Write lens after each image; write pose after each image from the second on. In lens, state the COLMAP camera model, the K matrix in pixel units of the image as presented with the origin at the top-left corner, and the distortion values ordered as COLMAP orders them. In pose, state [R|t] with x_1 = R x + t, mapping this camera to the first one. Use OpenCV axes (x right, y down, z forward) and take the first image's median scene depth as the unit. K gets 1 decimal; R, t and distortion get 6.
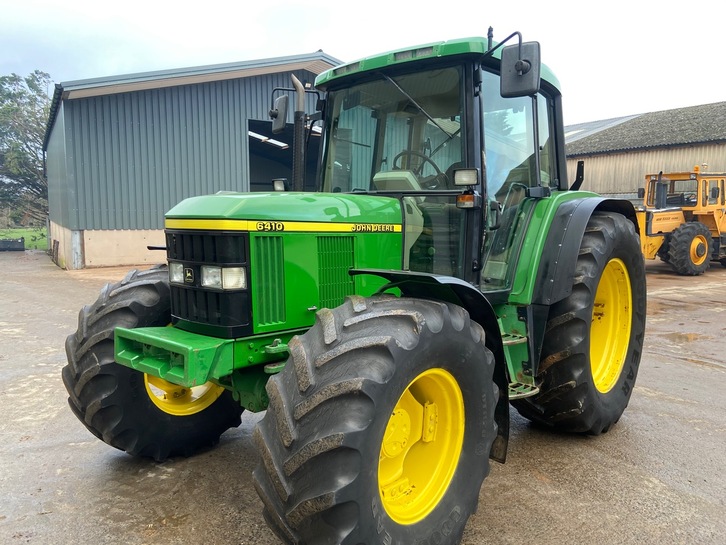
lens RADIAL K [[550.1, 0, 363.2], [0, 550.1, 269.5], [0, 0, 1]] dist [0.053794, -0.001788]
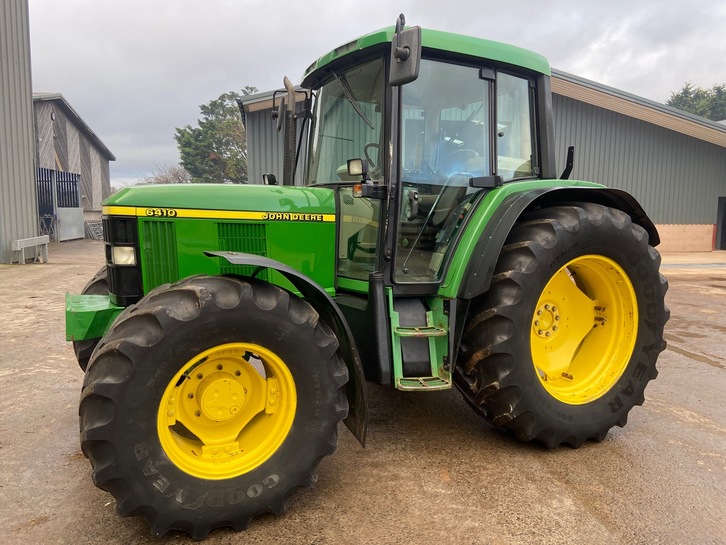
lens RADIAL K [[546.3, 0, 363.0], [0, 546.3, 272.5], [0, 0, 1]] dist [0.077691, -0.000767]
pose [[0.933201, 0.042684, -0.356812, 0.504019], [-0.039245, 0.999087, 0.016877, 0.008857], [0.357207, -0.001746, 0.934024, 0.050067]]
